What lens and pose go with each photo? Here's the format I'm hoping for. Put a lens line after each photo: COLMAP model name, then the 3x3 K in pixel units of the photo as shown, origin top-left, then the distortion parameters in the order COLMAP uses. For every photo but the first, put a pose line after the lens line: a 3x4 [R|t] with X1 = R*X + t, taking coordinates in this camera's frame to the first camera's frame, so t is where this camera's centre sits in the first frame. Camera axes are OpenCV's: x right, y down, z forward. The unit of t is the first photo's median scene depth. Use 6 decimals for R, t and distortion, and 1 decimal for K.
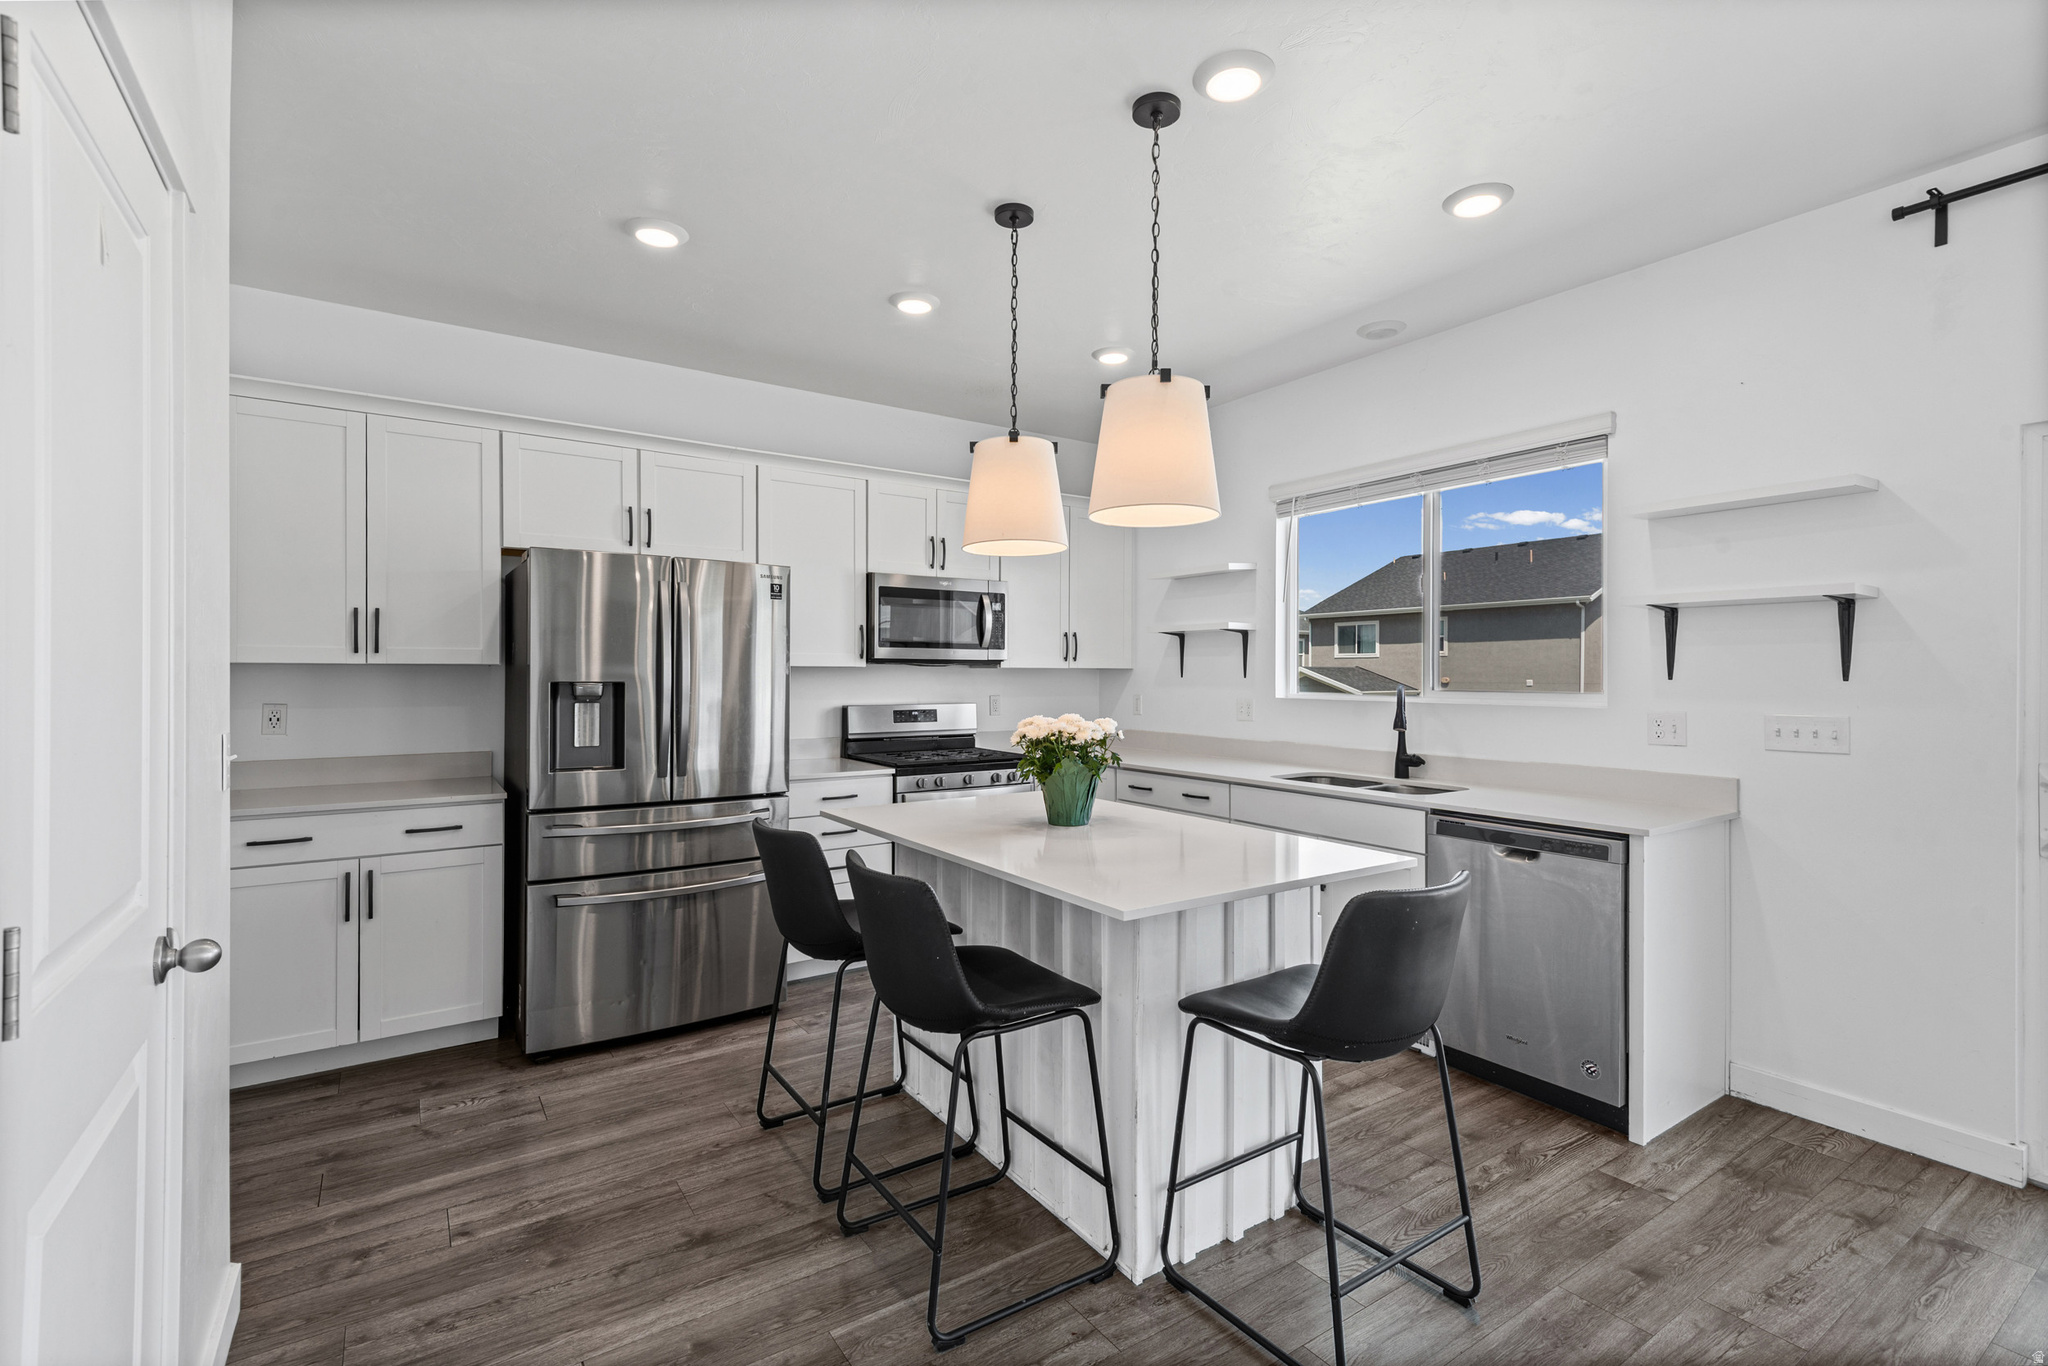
lens RADIAL K [[923.2, 0, 1032.2], [0, 923.2, 675.2], [0, 0, 1]] dist [0.028031, -0.011868]
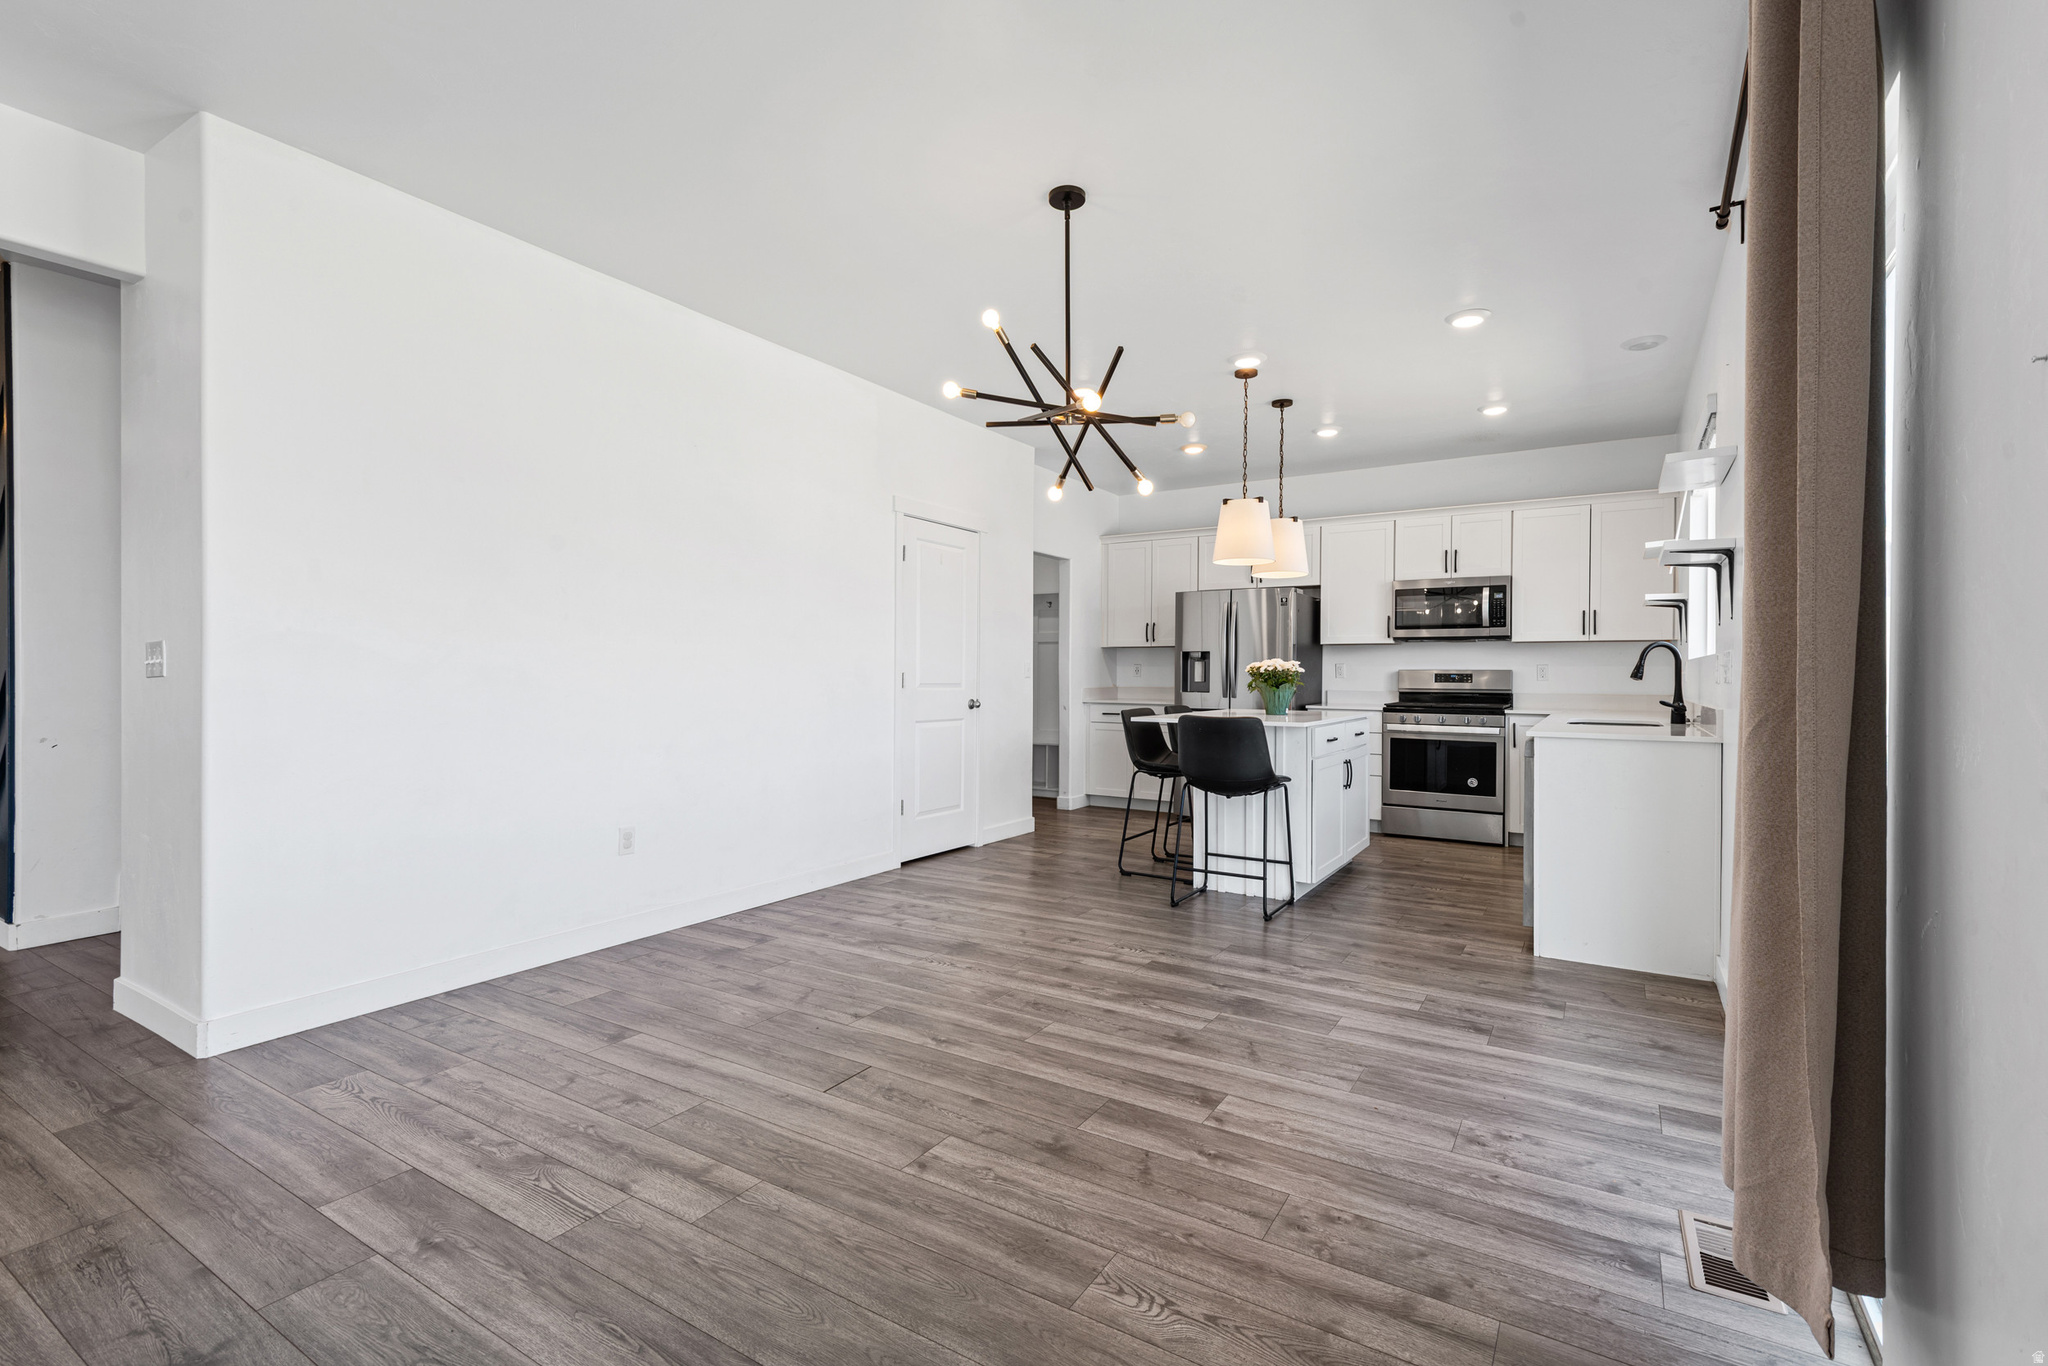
lens RADIAL K [[923.2, 0, 1026.4], [0, 923.2, 689.1], [0, 0, 1]] dist [0.028031, -0.011868]
pose [[0.393214, 0.014349, -0.919335, 1.294199], [-0.007909, 0.999894, 0.012224, 0.069039], [0.919413, 0.002464, 0.393286, -0.209972]]
